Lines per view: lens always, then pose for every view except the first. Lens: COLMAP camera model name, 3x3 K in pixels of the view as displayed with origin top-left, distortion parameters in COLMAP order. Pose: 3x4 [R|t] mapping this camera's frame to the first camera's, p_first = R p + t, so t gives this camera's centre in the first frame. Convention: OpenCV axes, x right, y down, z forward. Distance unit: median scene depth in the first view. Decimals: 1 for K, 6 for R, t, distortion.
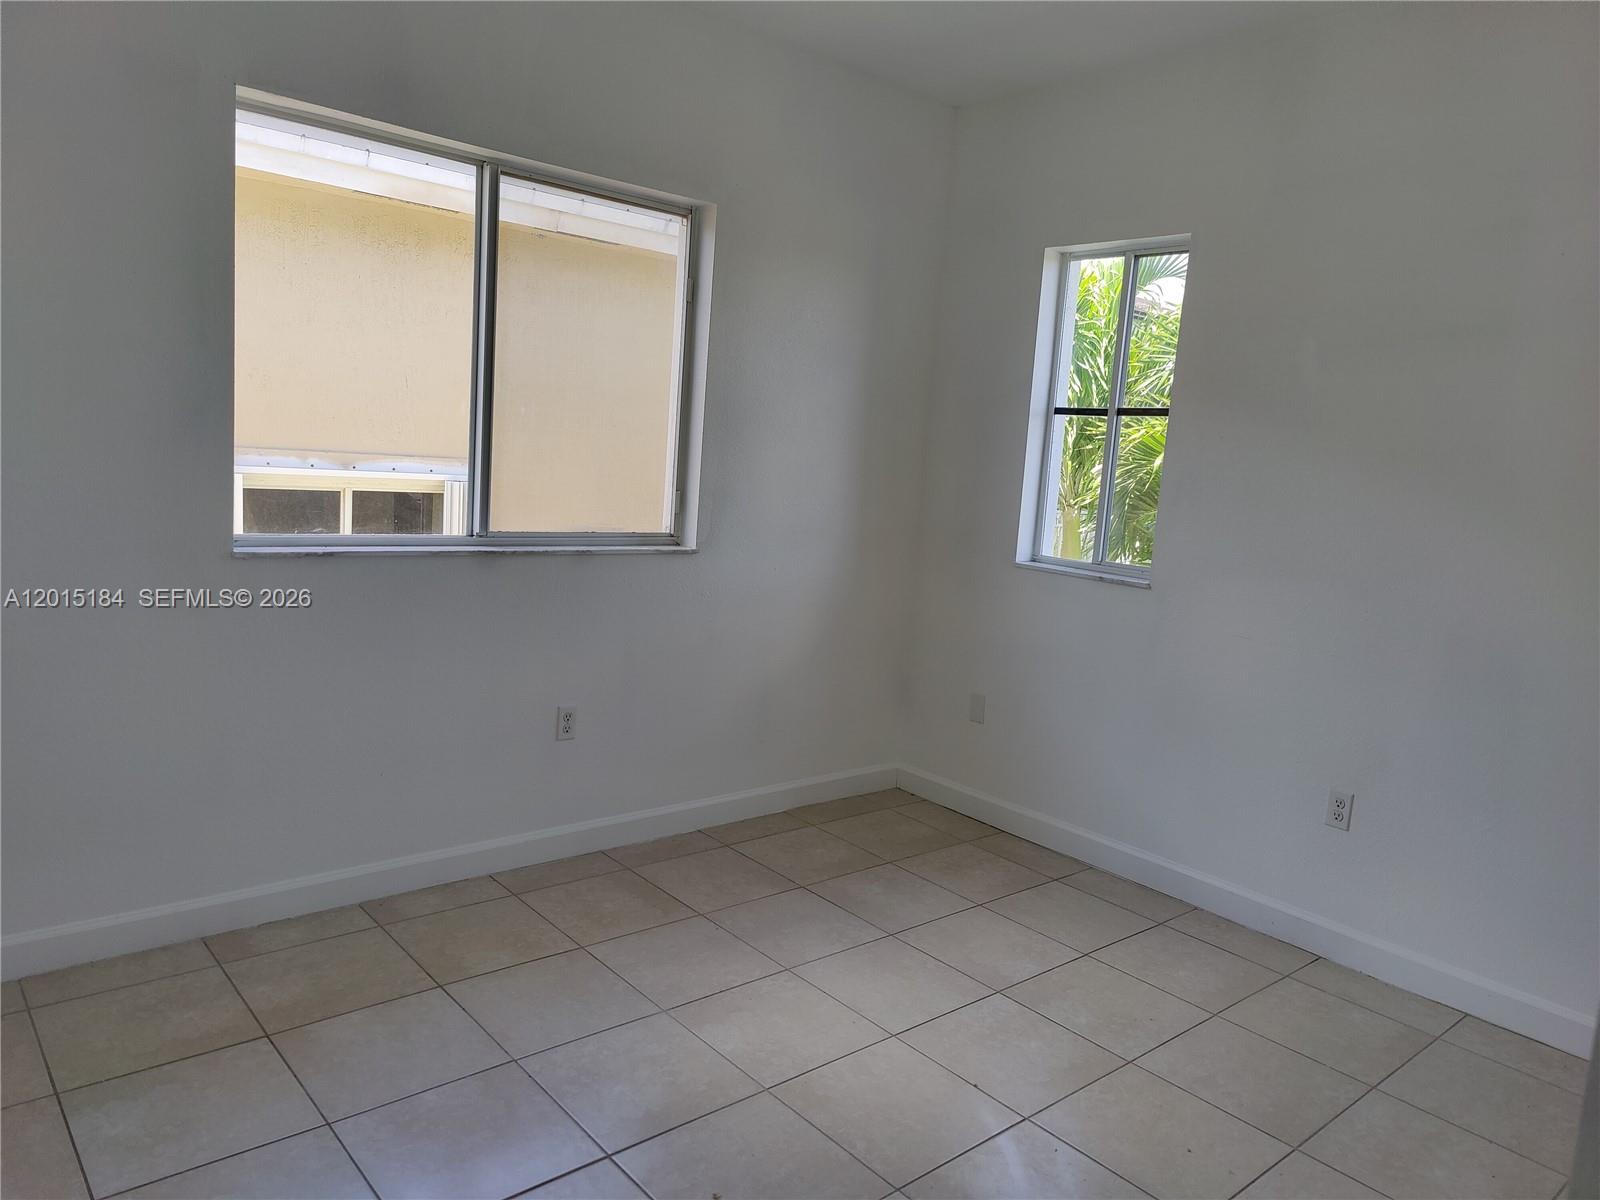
lens RADIAL K [[1115.5, 0, 788.8], [0, 1115.5, 592.1], [0, 0, 1]] dist [0.029481, -0.012145]
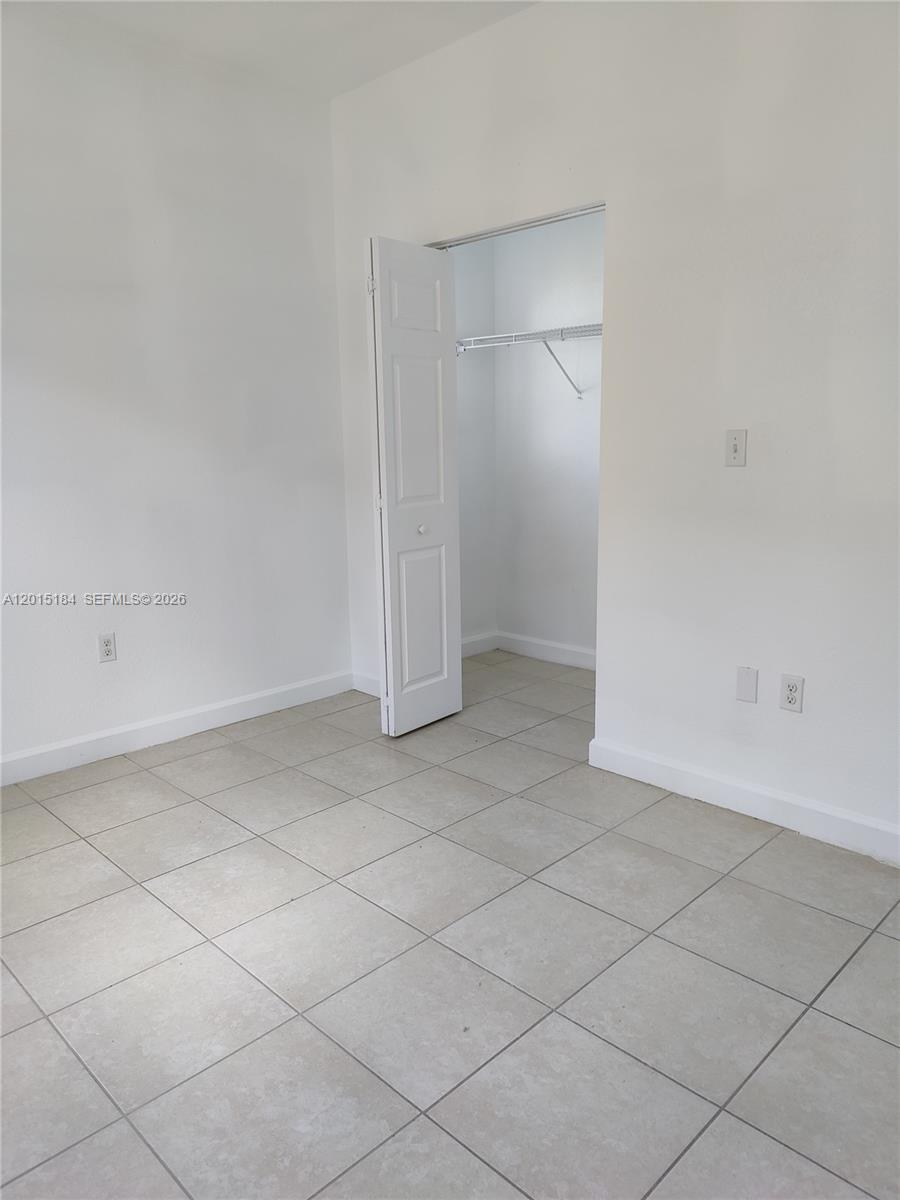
lens RADIAL K [[836.7, 0, 453.6], [0, 836.7, 599.5], [0, 0, 1]] dist [0.029481, -0.012145]
pose [[-0.082050, -0.260407, 0.962006, -0.473165], [0.134612, 0.953520, 0.269591, -0.073342], [-0.987496, 0.151617, -0.043183, 0.590531]]
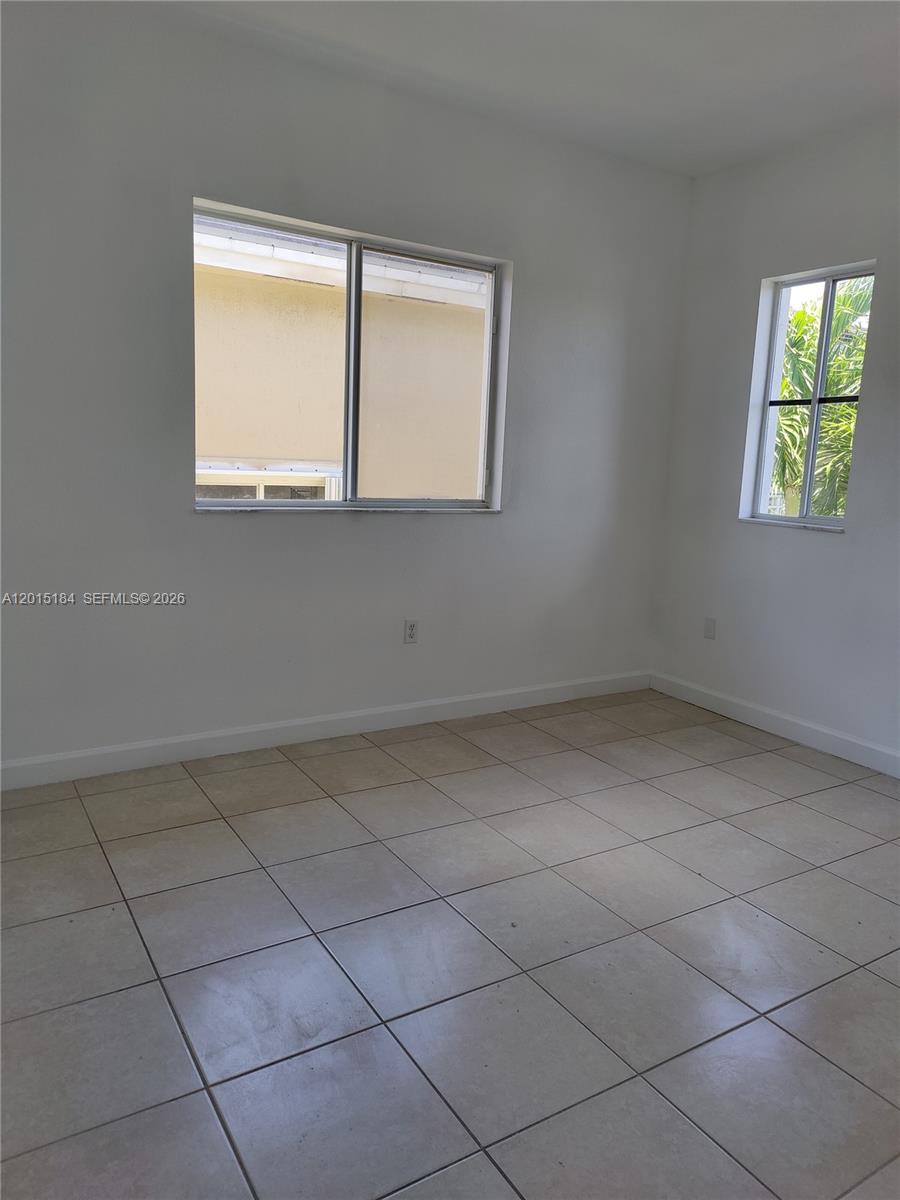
lens RADIAL K [[836.7, 0, 448.3], [0, 836.7, 590.4], [0, 0, 1]] dist [0.029481, -0.012145]
pose [[0.988518, -0.004803, -0.151026, 0.011685], [0.007699, 0.999797, 0.018595, 0.045361], [0.150906, -0.019544, 0.988355, -0.059010]]
